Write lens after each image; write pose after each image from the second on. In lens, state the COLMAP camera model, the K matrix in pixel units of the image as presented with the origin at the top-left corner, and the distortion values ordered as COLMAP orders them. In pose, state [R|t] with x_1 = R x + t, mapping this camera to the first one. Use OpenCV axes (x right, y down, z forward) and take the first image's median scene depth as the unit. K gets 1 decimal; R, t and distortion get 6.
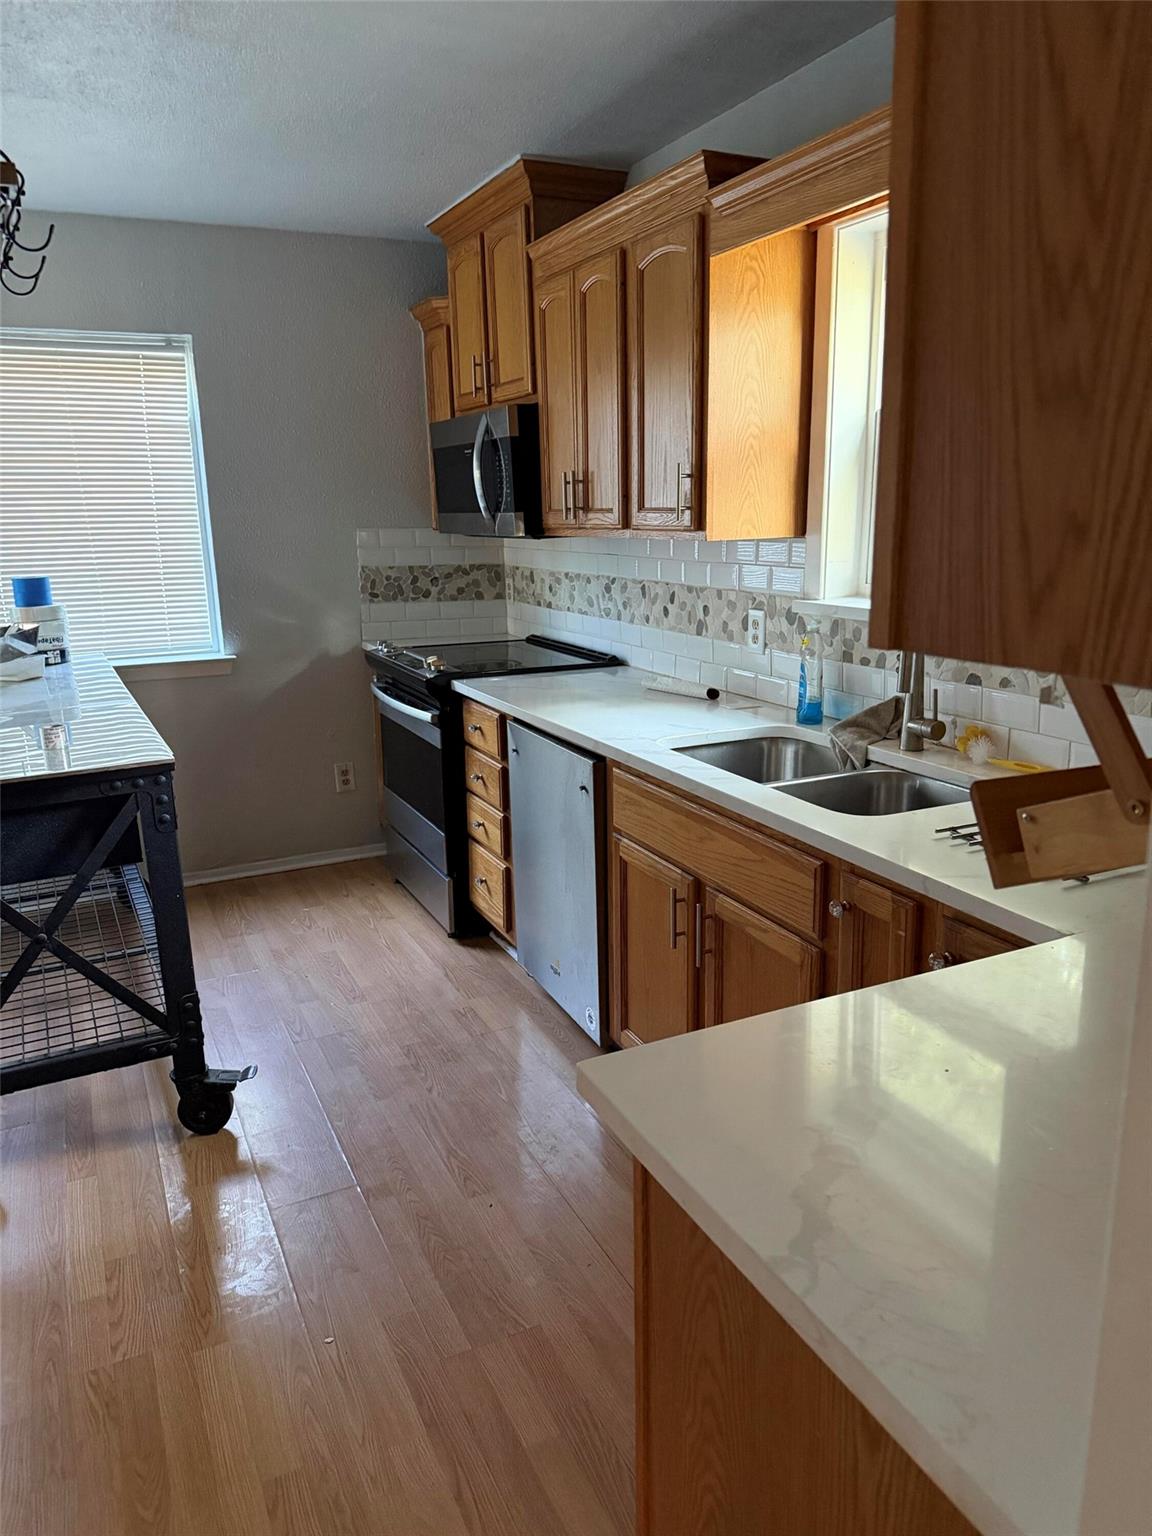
lens RADIAL K [[1071.8, 0, 595.8], [0, 1071.8, 773.1], [0, 0, 1]] dist [0.094008, -0.117356]
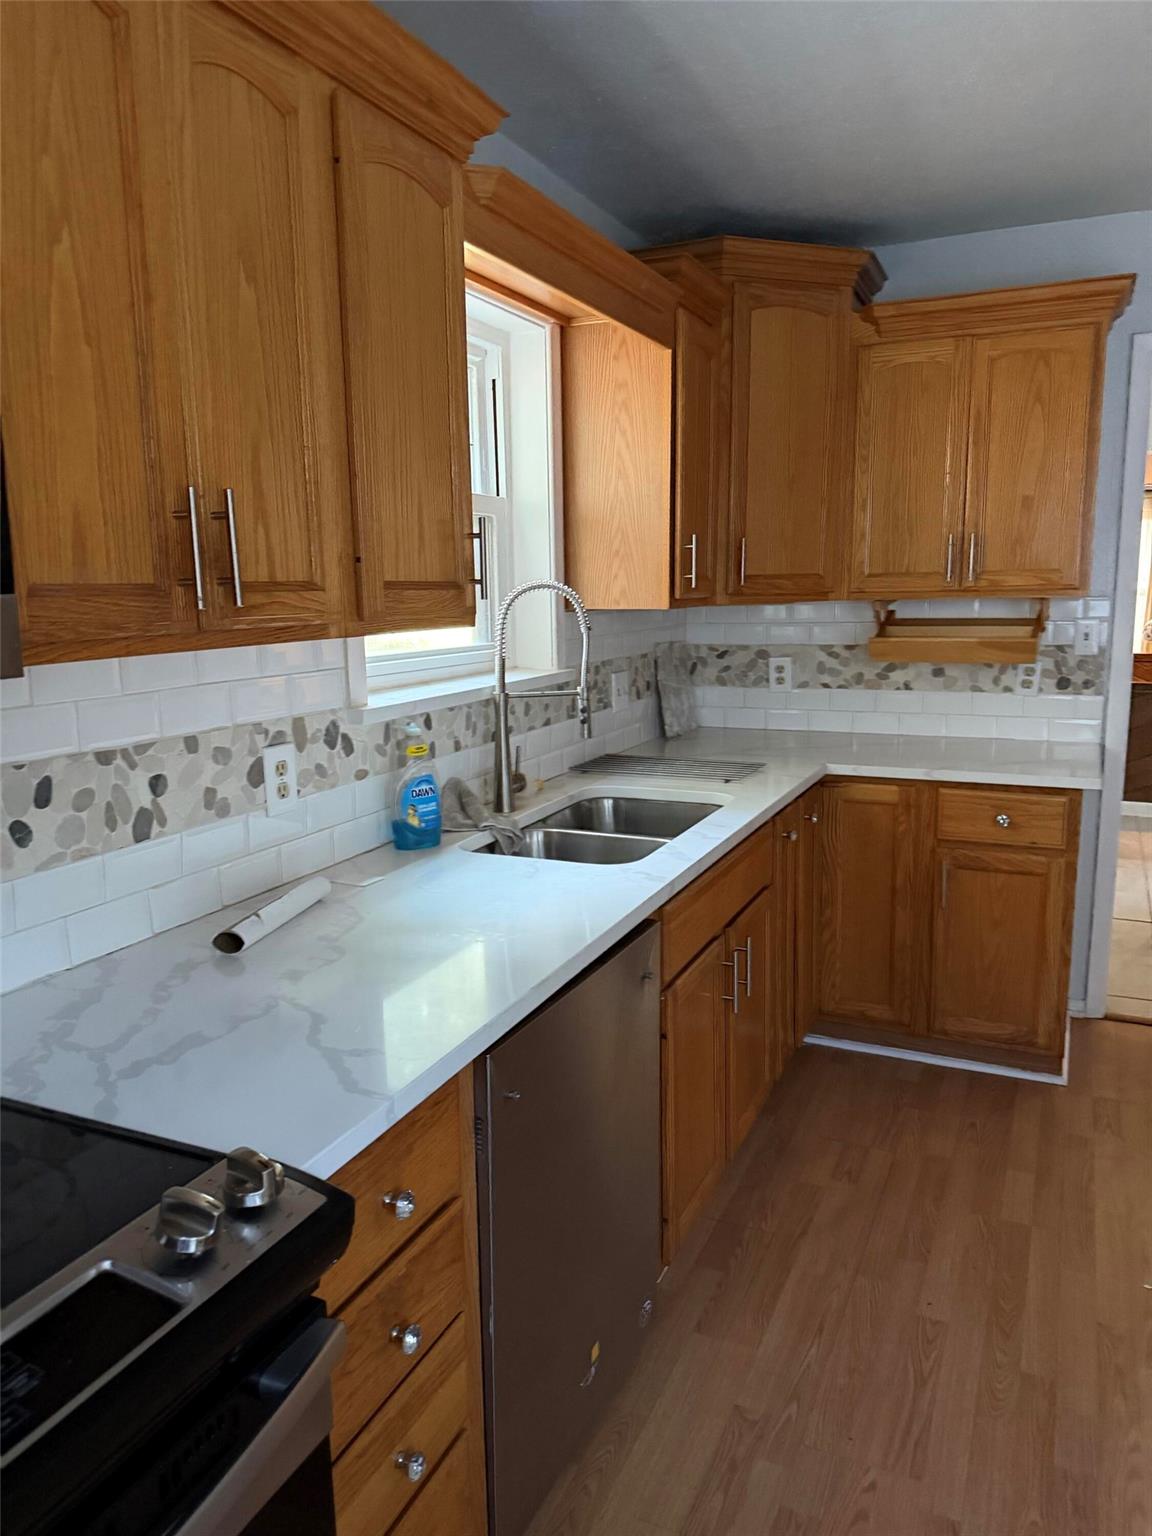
lens RADIAL K [[1082.5, 0, 576.9], [0, 1082.5, 779.2], [0, 0, 1]] dist [0.099177, -0.141880]
pose [[-0.631371, -0.111486, 0.767425, -0.450807], [0.213087, 0.926577, 0.309916, -0.294310], [-0.745630, 0.359201, -0.561258, 1.237583]]
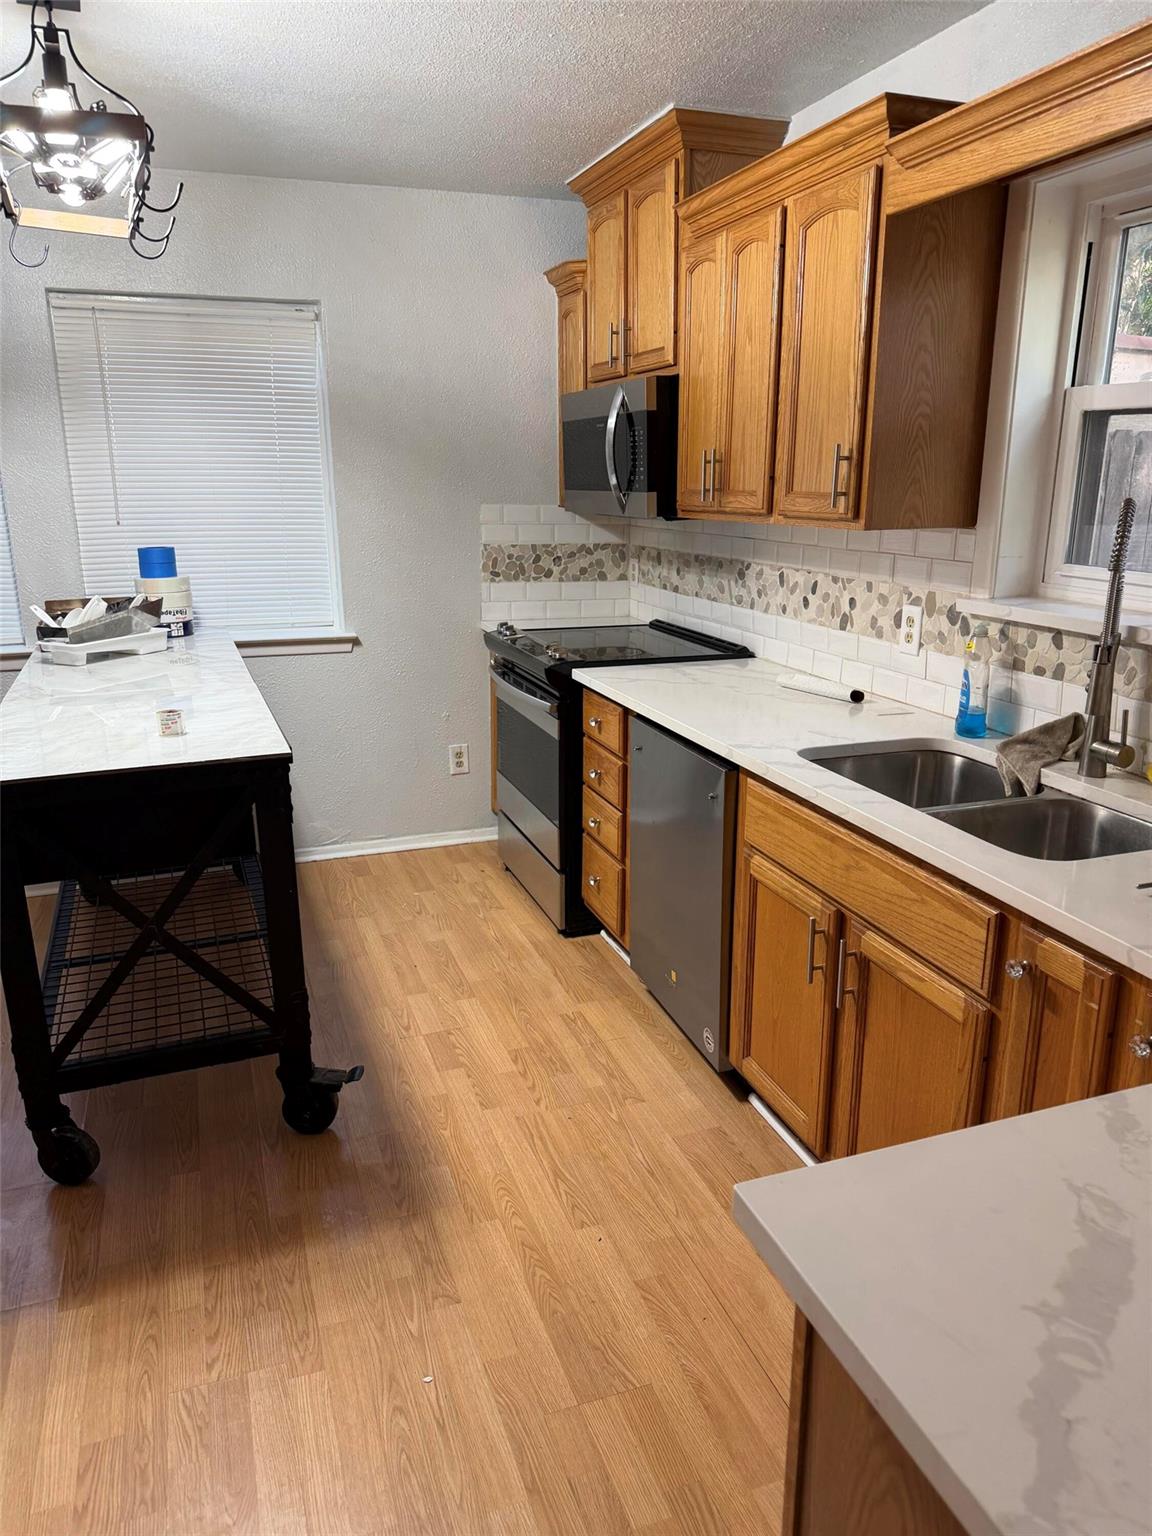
lens RADIAL K [[1065.2, 0, 602.9], [0, 1065.2, 783.8], [0, 0, 1]] dist [0.070120, -0.098470]
pose [[0.995059, 0.043024, -0.089481, -0.022639], [-0.039595, 0.998425, 0.039751, -0.027813], [0.091050, -0.036012, 0.995195, 0.071688]]
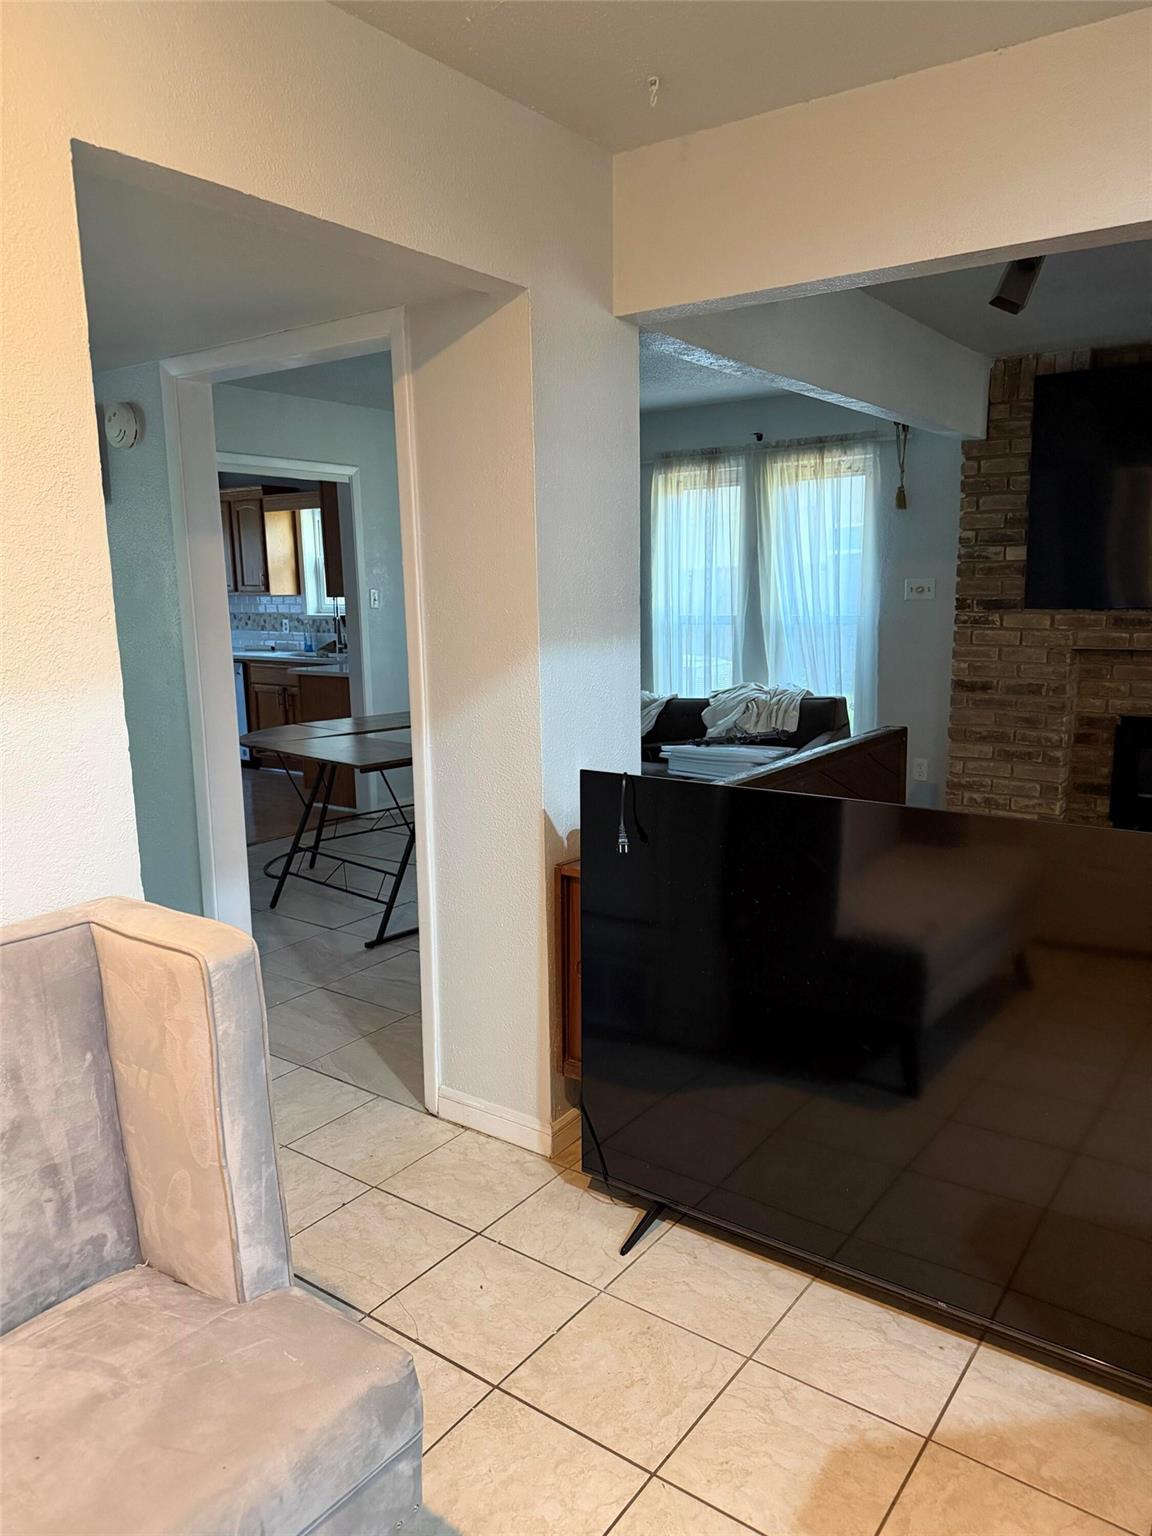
lens RADIAL K [[1102.4, 0, 576.7], [0, 1102.4, 779.3], [0, 0, 1]] dist [0.009926, -0.005781]
pose [[0.888424, -0.079893, 0.452018, -0.540303], [0.110820, 0.992939, -0.042313, 0.497395], [-0.445446, 0.087685, 0.891005, -1.995933]]
